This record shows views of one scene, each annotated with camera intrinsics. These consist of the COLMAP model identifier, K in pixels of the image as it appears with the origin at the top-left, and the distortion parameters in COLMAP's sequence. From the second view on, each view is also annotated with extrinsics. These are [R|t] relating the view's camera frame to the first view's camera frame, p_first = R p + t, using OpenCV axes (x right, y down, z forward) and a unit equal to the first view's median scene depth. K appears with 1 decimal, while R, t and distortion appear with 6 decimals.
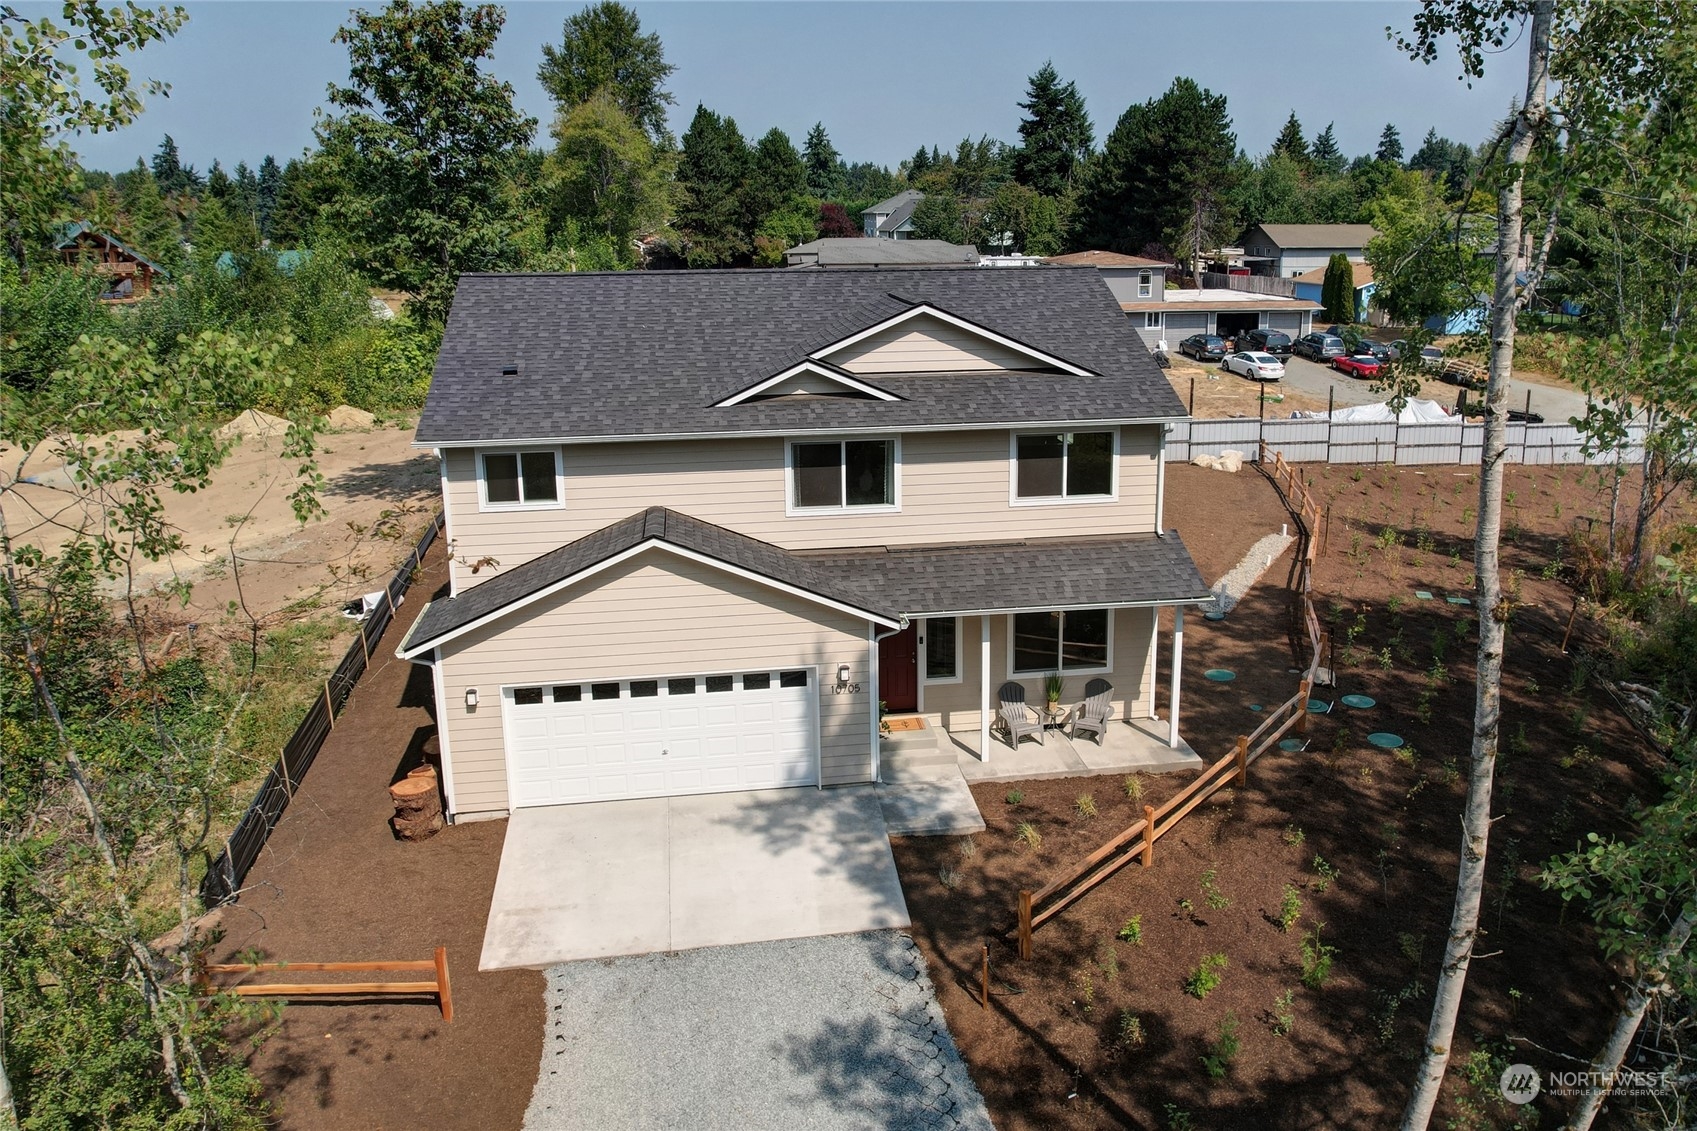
lens RADIAL K [[1209.0, 0, 943.6], [0, 1209.0, 368.0], [0, 0, 1]] dist [-0.035395, -0.000263]
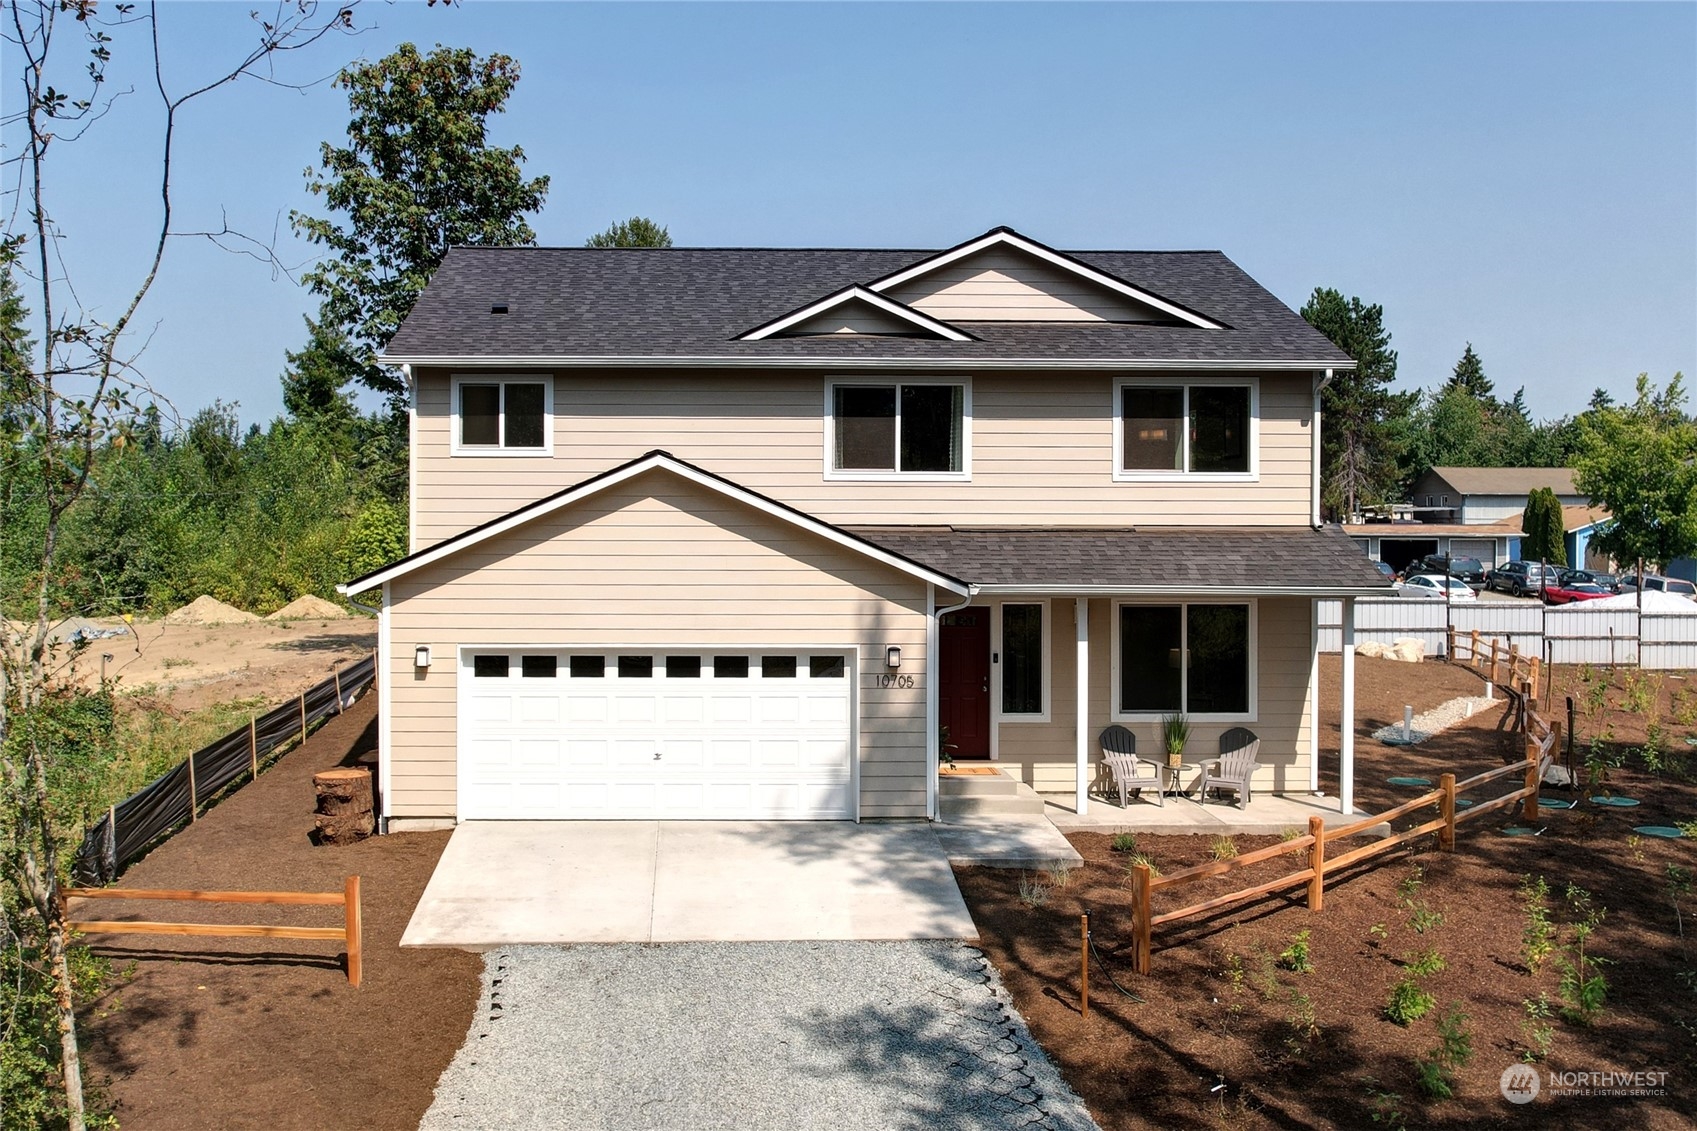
lens RADIAL K [[1471.6, 0, 804.0], [0, 1471.6, 493.9], [0, 0, 1]] dist [-0.028301, -0.003460]
pose [[0.988897, 0.002820, -0.148577, -0.000833], [-0.030336, 0.982596, -0.183263, 0.305884], [0.145475, 0.185735, 0.971771, 0.067941]]
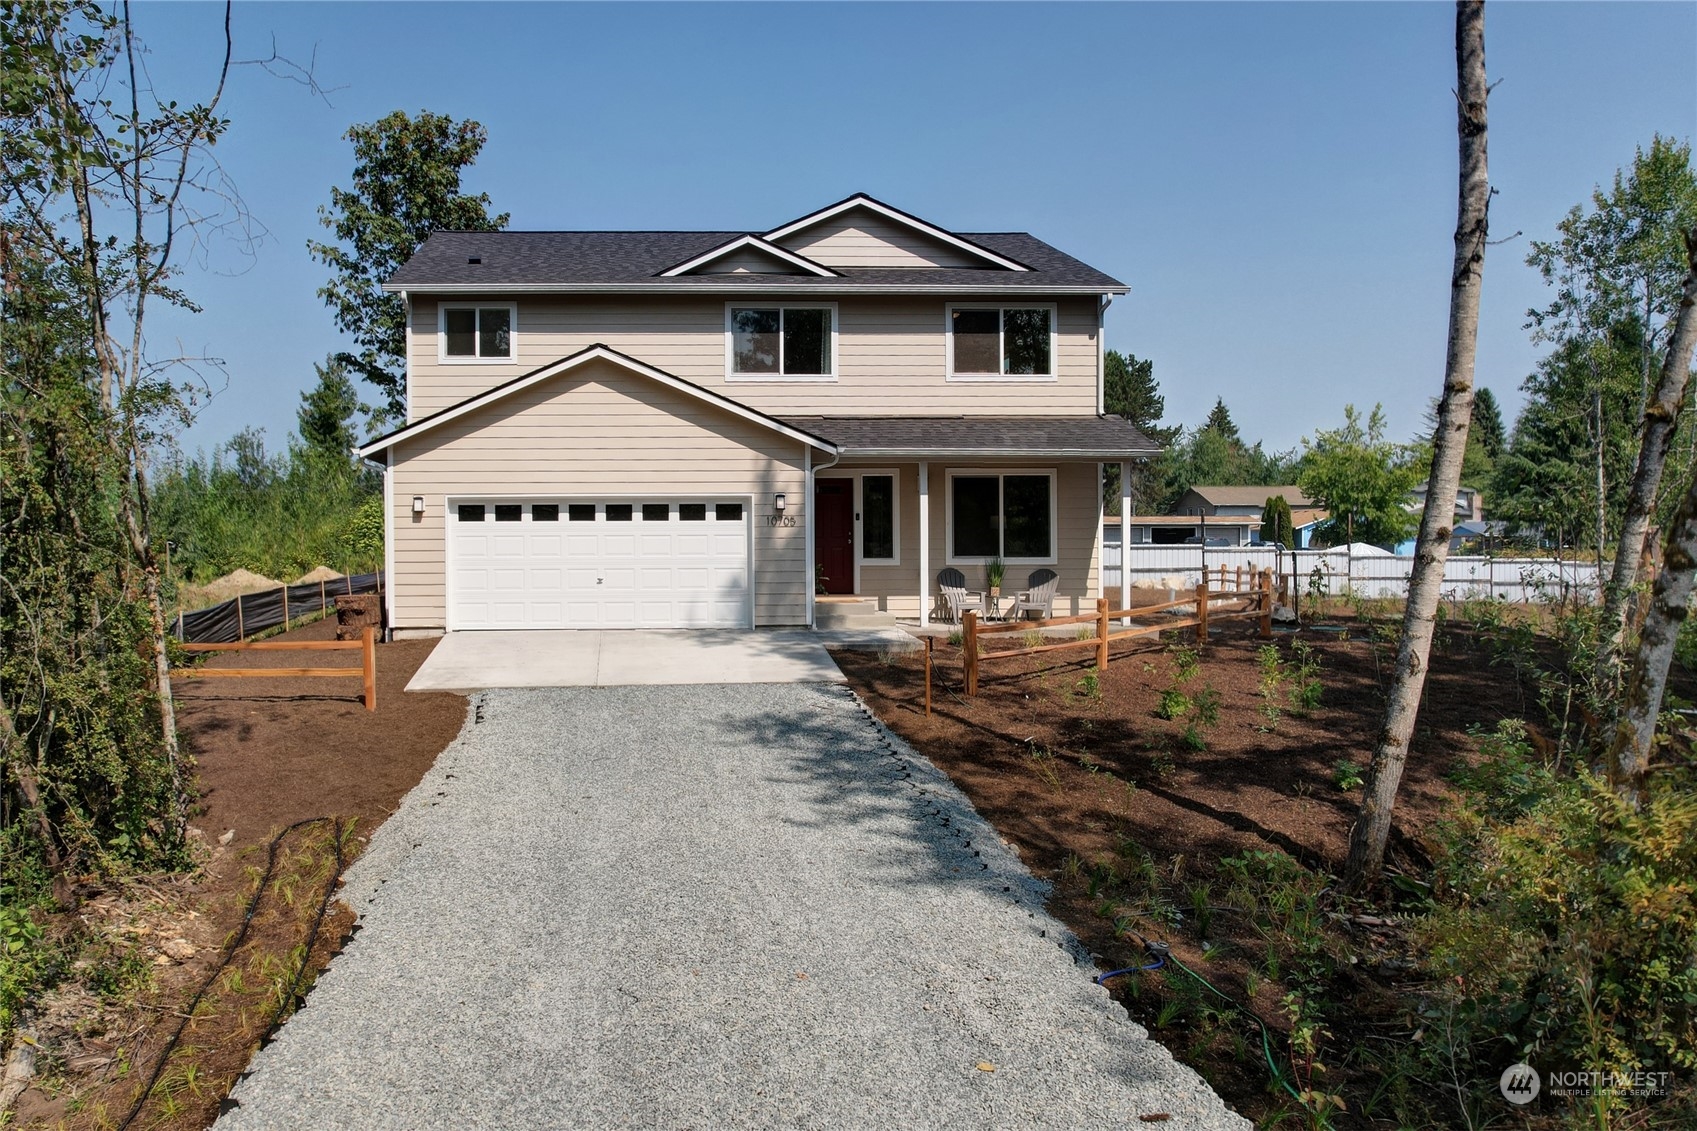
lens RADIAL K [[1150.9, 0, 717.1], [0, 1150.9, 561.6], [0, 0, 1]] dist [-0.034431, 0.001060]
pose [[0.990550, -0.002740, -0.137124, -0.003579], [-0.021973, 0.983715, -0.178386, 0.445516], [0.135379, 0.179713, 0.974359, 0.073950]]
